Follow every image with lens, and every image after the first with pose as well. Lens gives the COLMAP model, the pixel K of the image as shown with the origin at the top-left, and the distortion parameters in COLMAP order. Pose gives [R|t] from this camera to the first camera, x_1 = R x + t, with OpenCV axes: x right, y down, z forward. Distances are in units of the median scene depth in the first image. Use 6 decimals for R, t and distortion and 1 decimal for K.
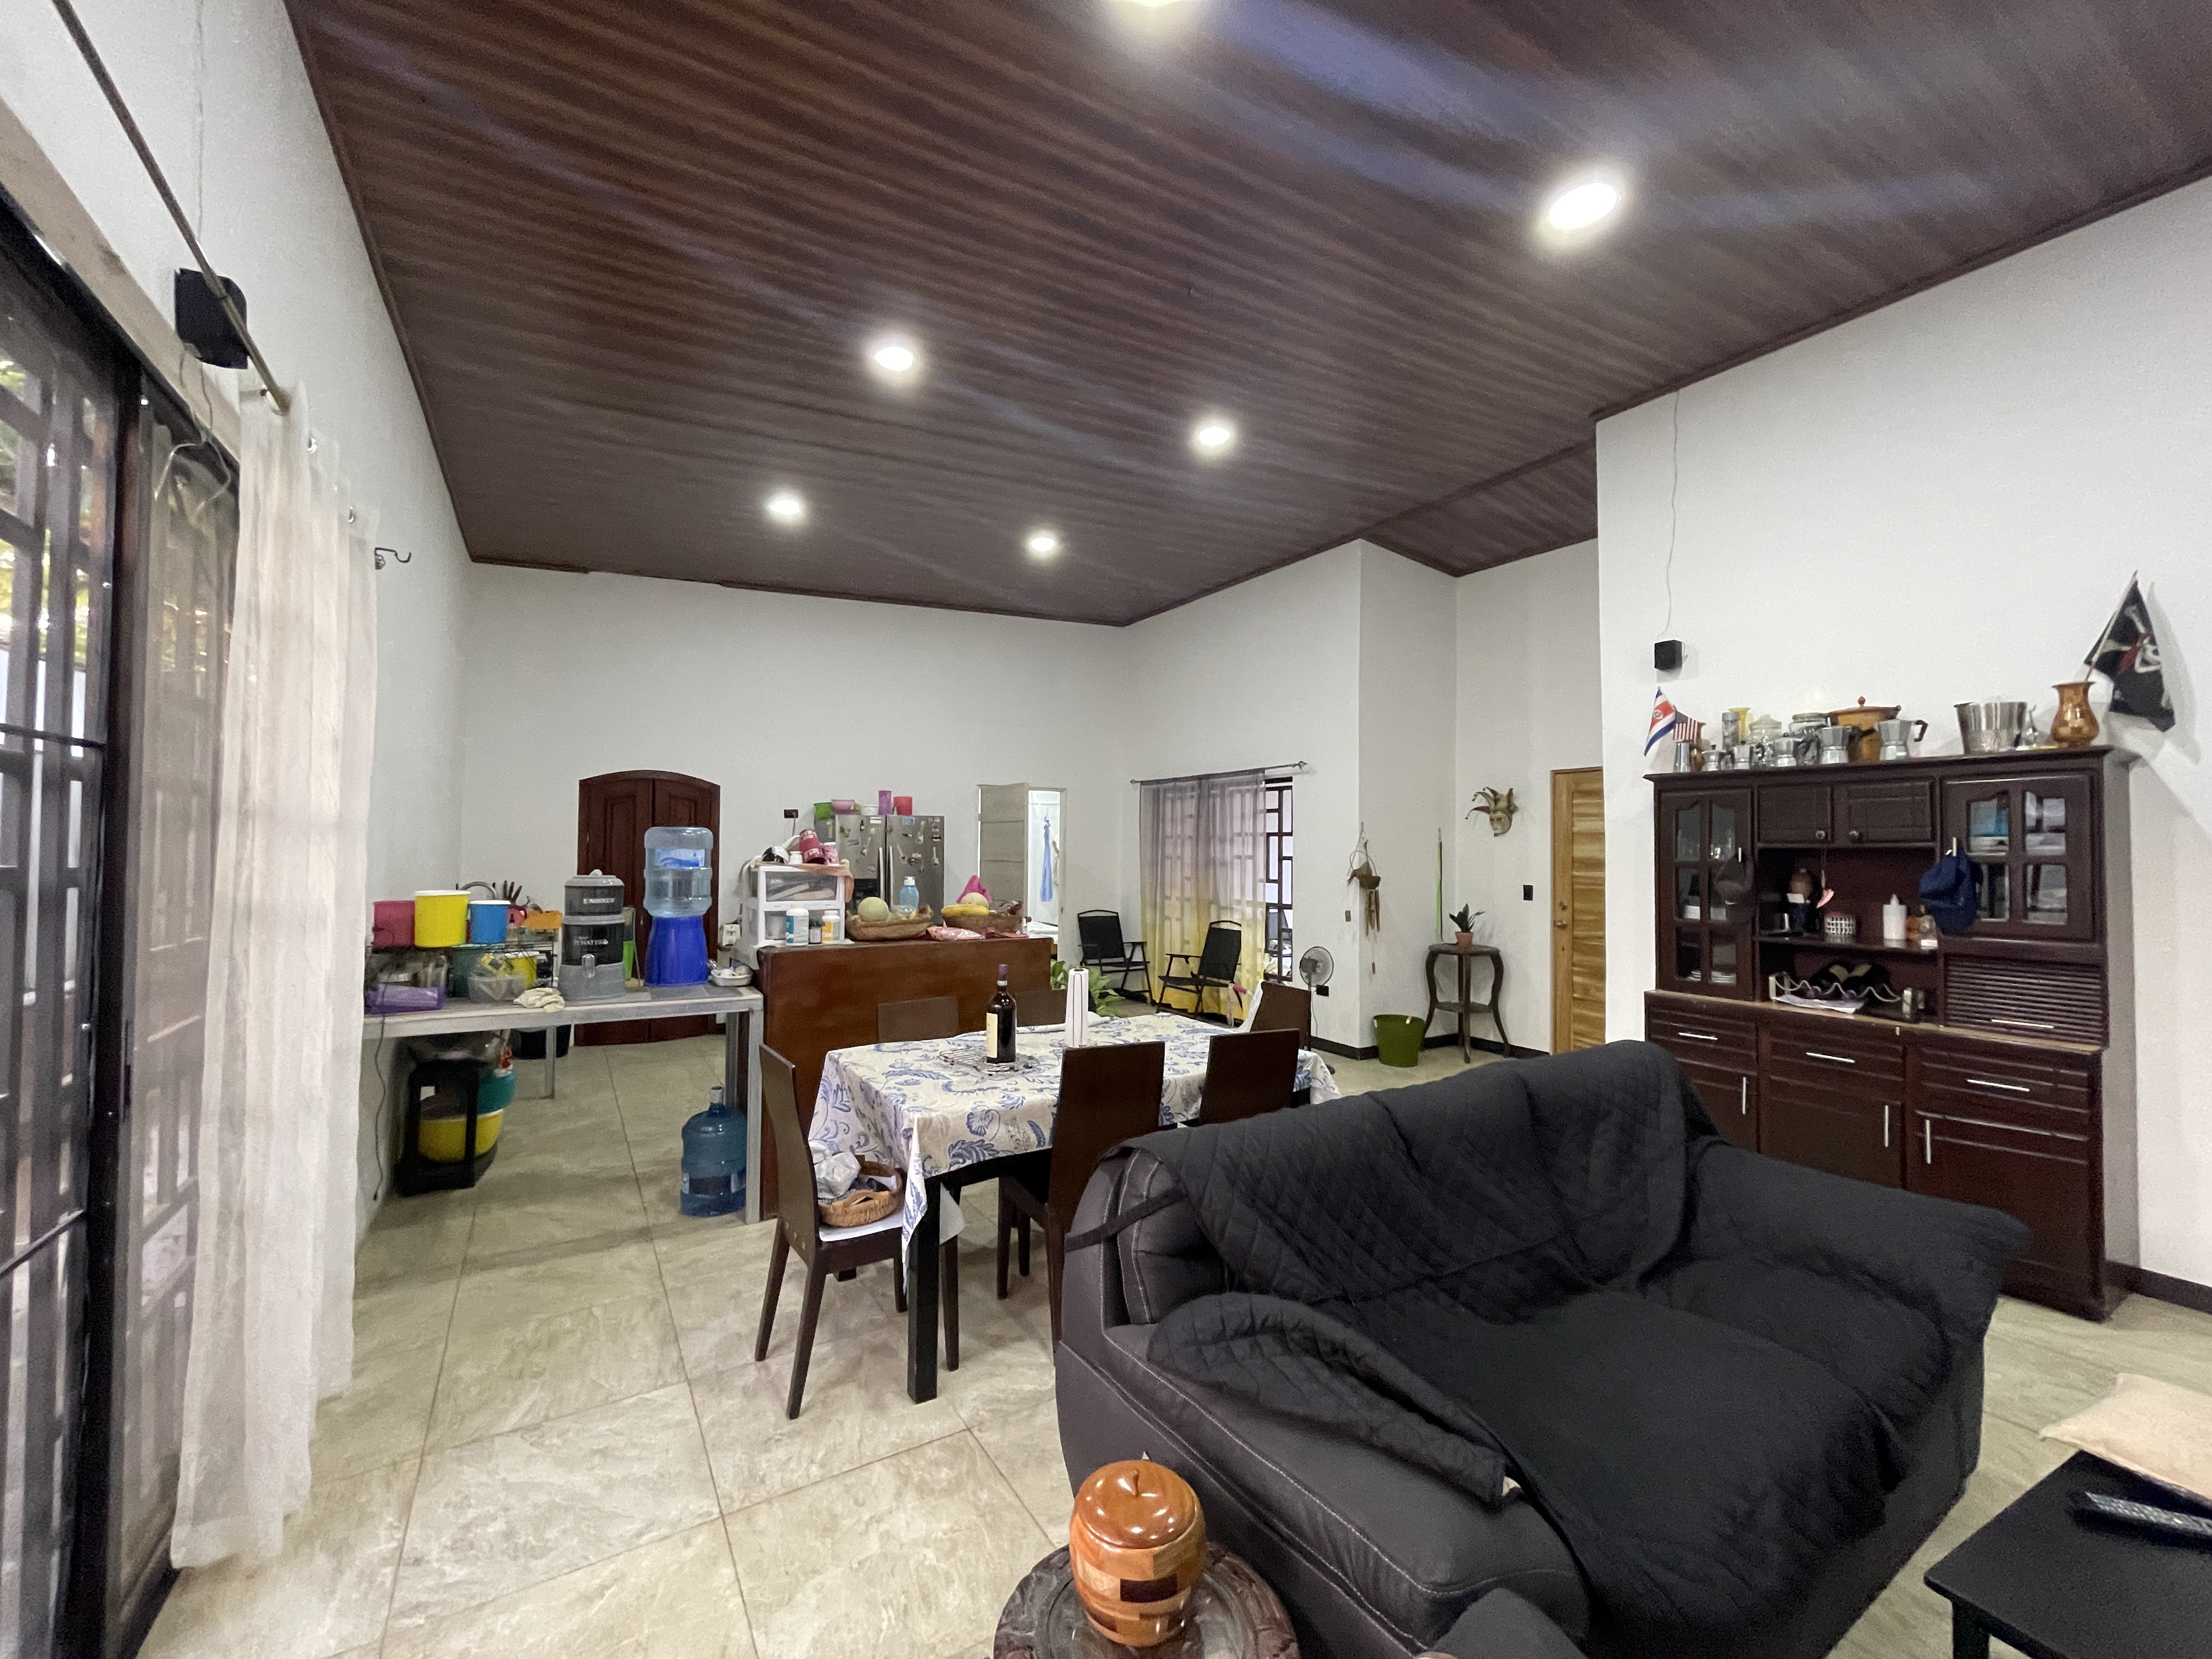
lens RADIAL K [[887.5, 0, 1099.6], [0, 887.5, 826.5], [0, 0, 1]] dist [-0.008822, 0.000245]
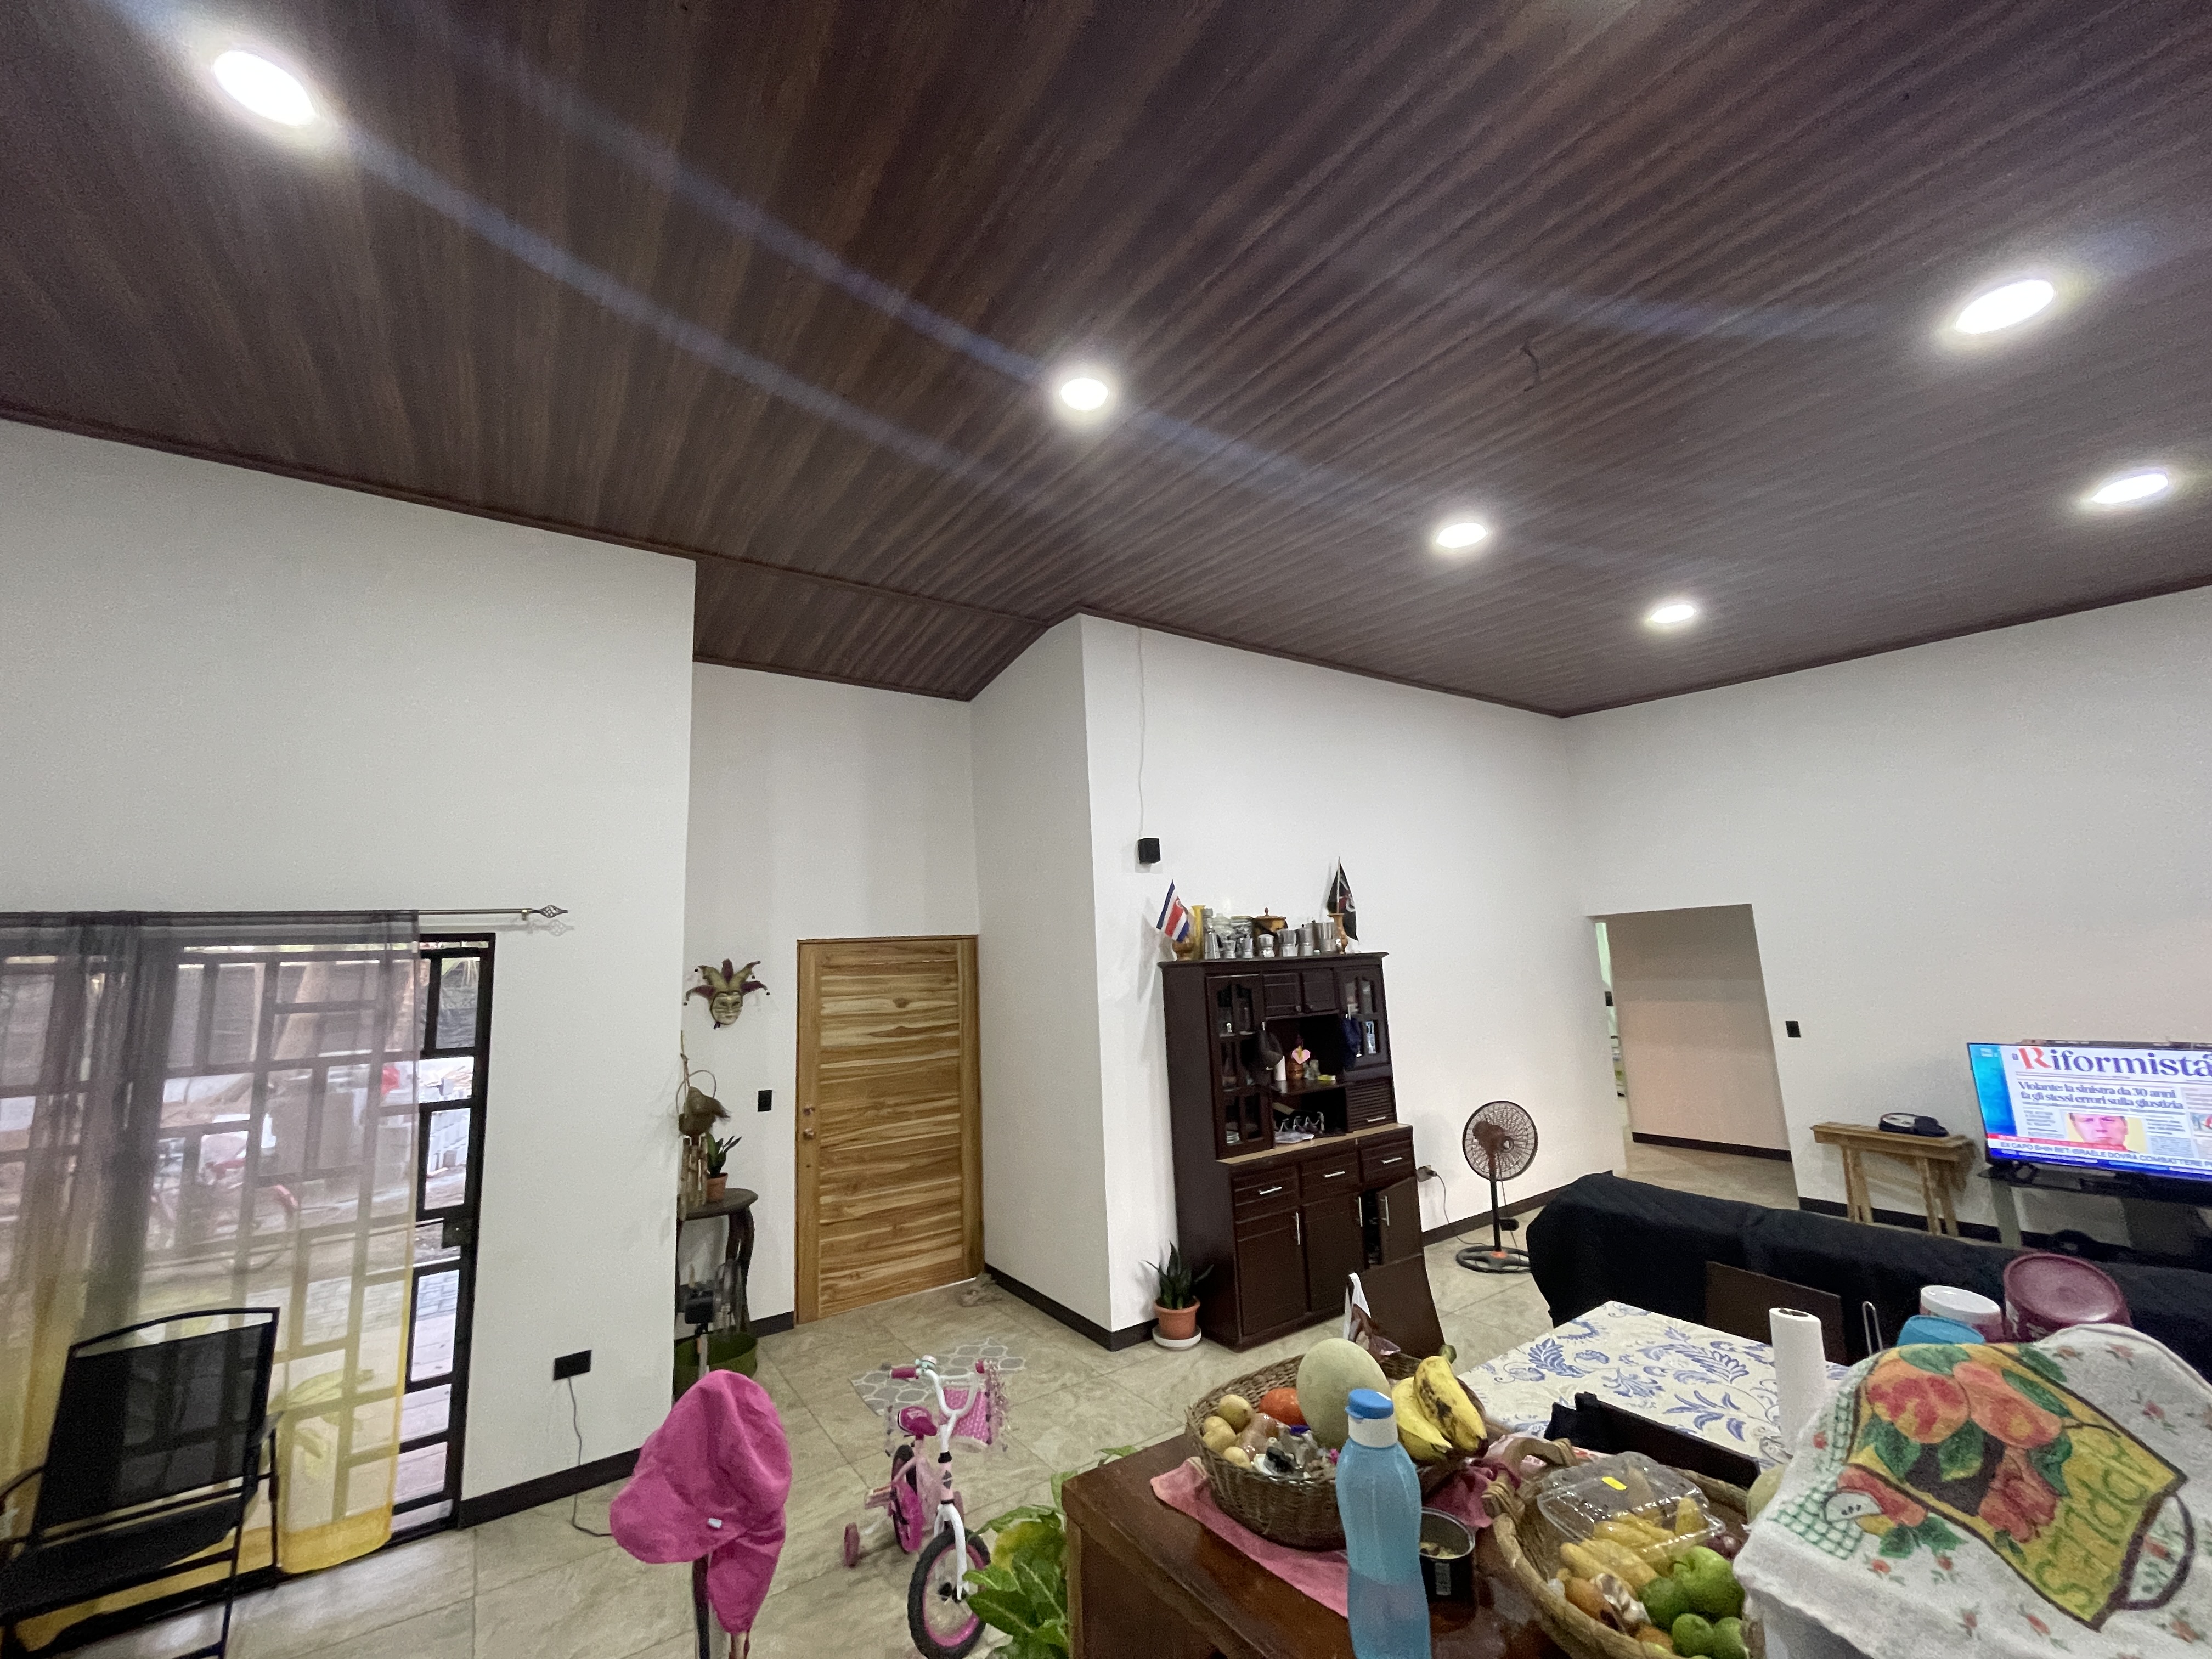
lens RADIAL K [[886.9, 0, 1106.0], [0, 886.9, 829.5], [0, 0, 1]] dist [0.003332, 0.000468]
pose [[-0.030837, 0.149021, 0.988353, -0.326321], [0.015993, 0.988770, -0.148585, -0.039143], [-0.999396, 0.011225, -0.032874, 0.764467]]
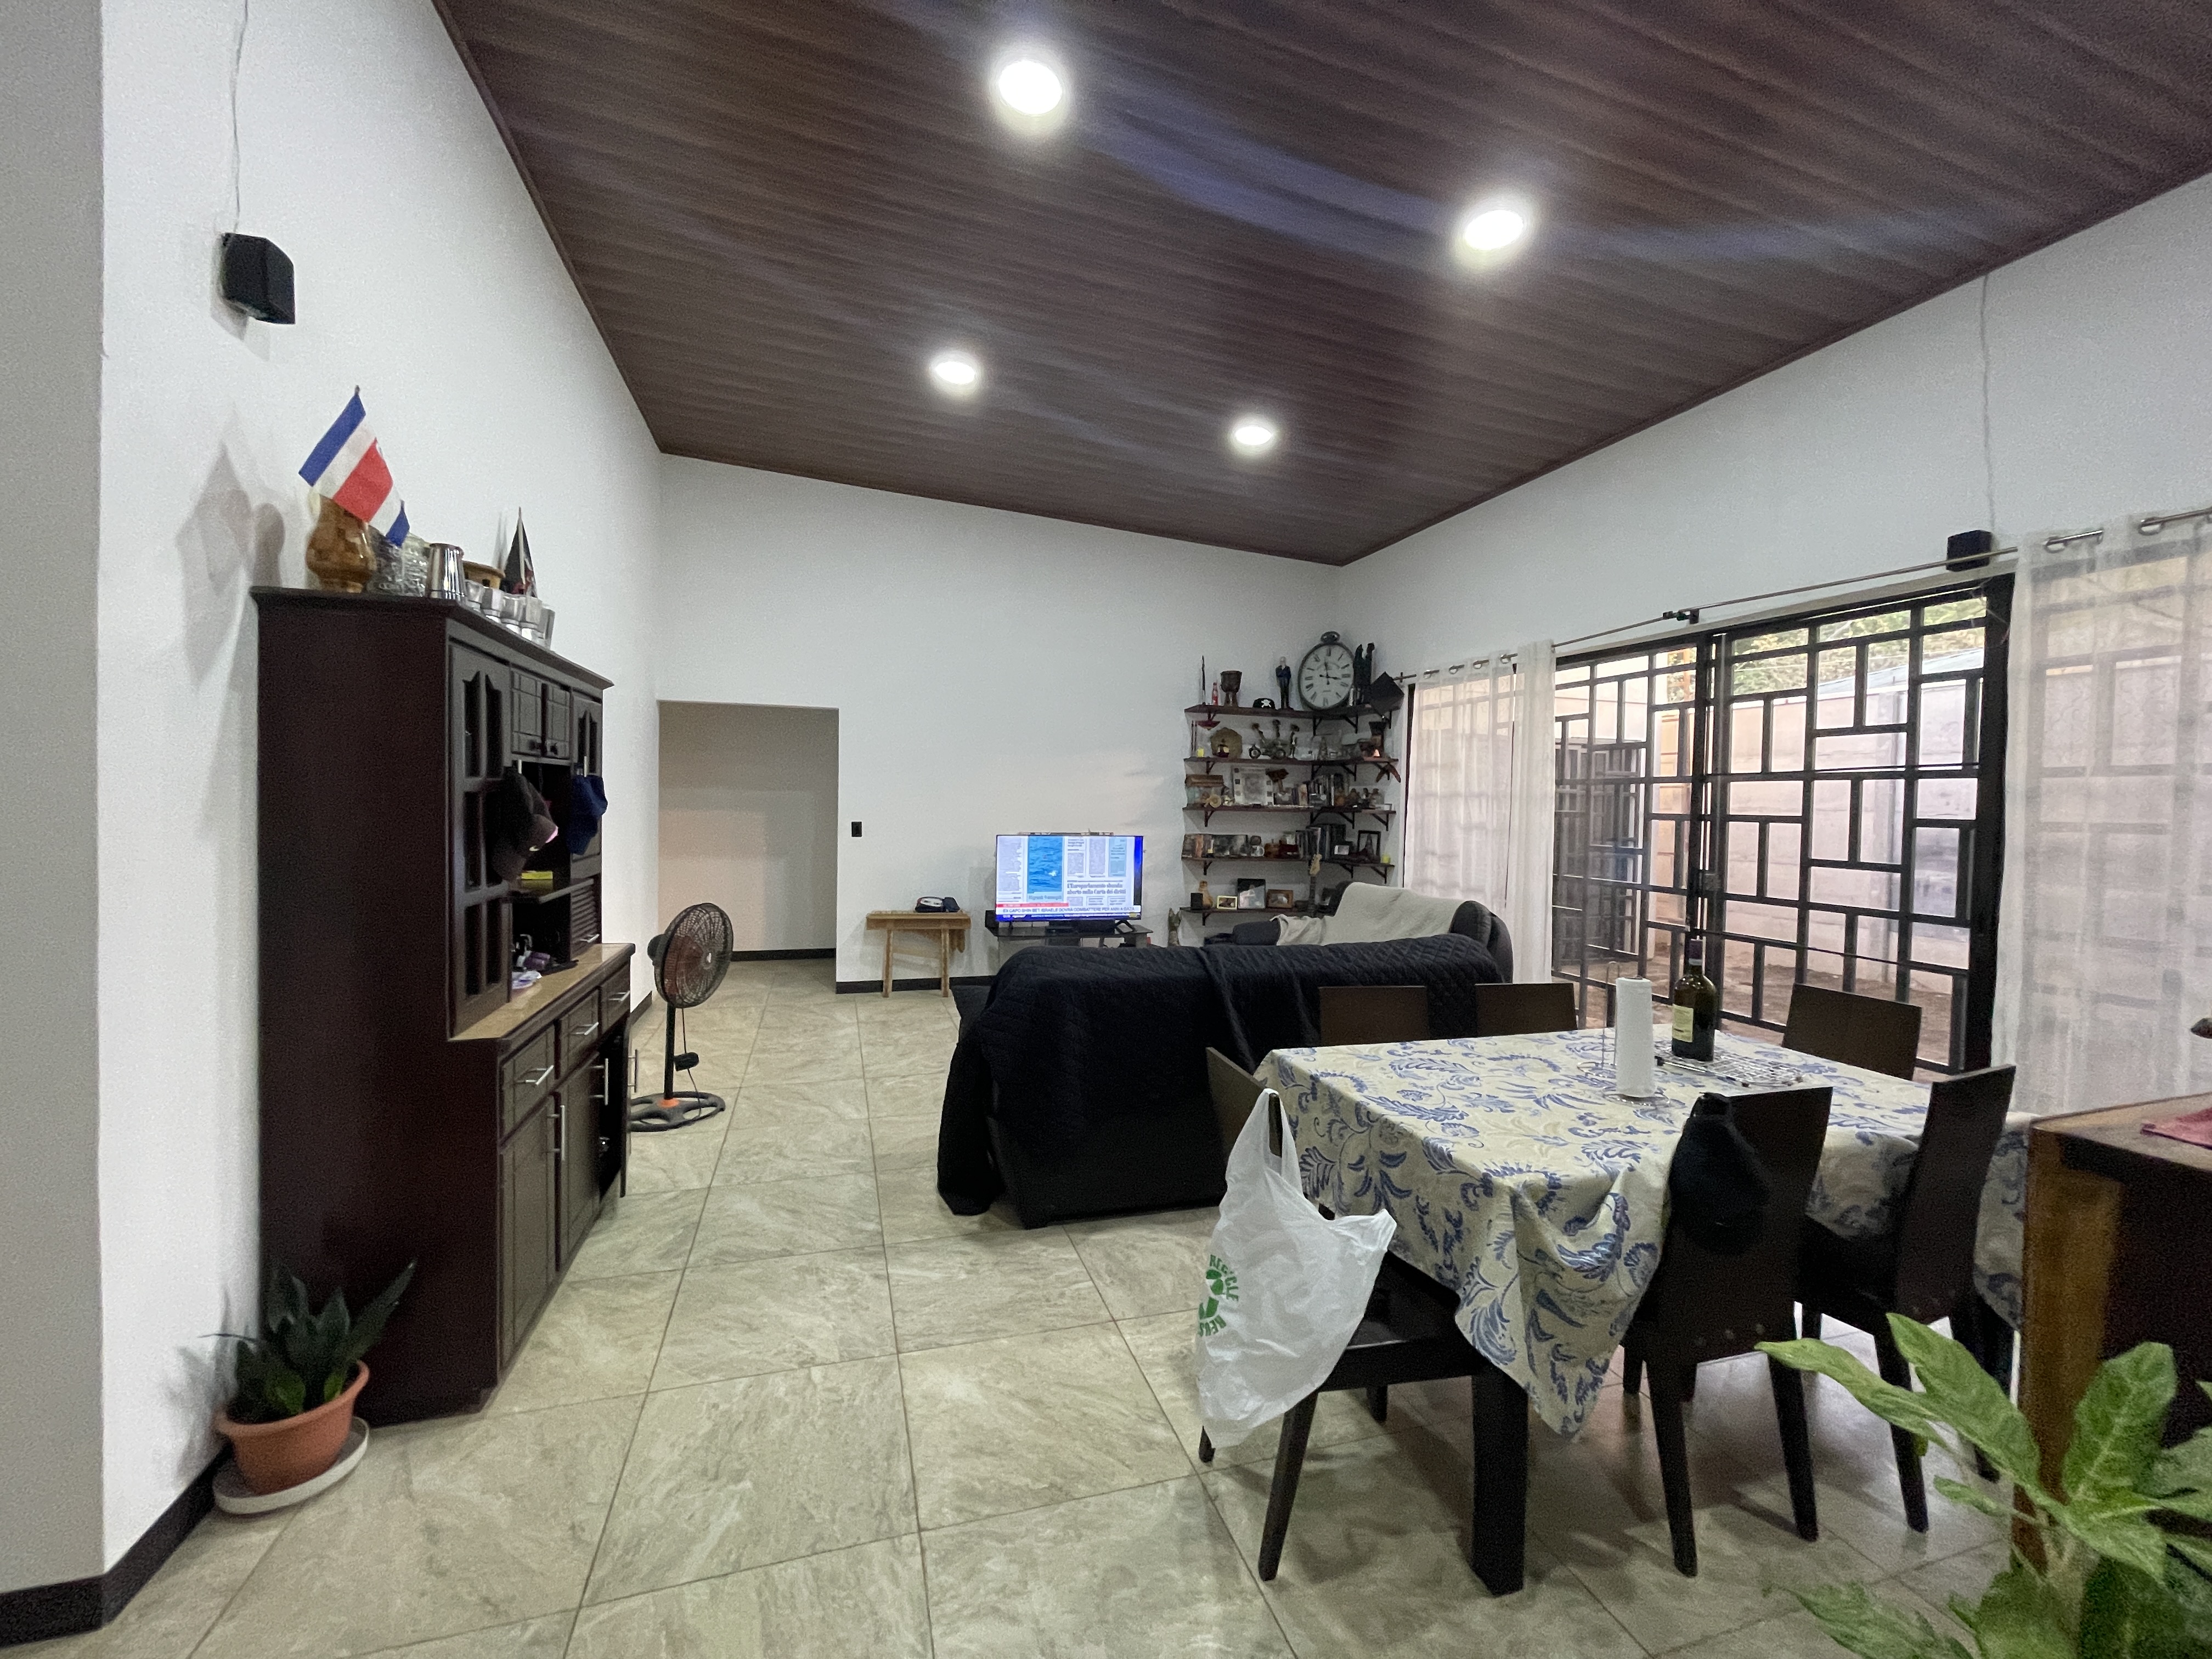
lens RADIAL K [[887.5, 0, 1099.6], [0, 887.5, 826.5], [0, 0, 1]] dist [-0.008822, 0.000245]
pose [[-0.962889, -0.034160, 0.267729, 0.102318], [-0.035464, 0.999371, -0.000036, 0.032342], [-0.267559, -0.009529, -0.963494, 0.903380]]
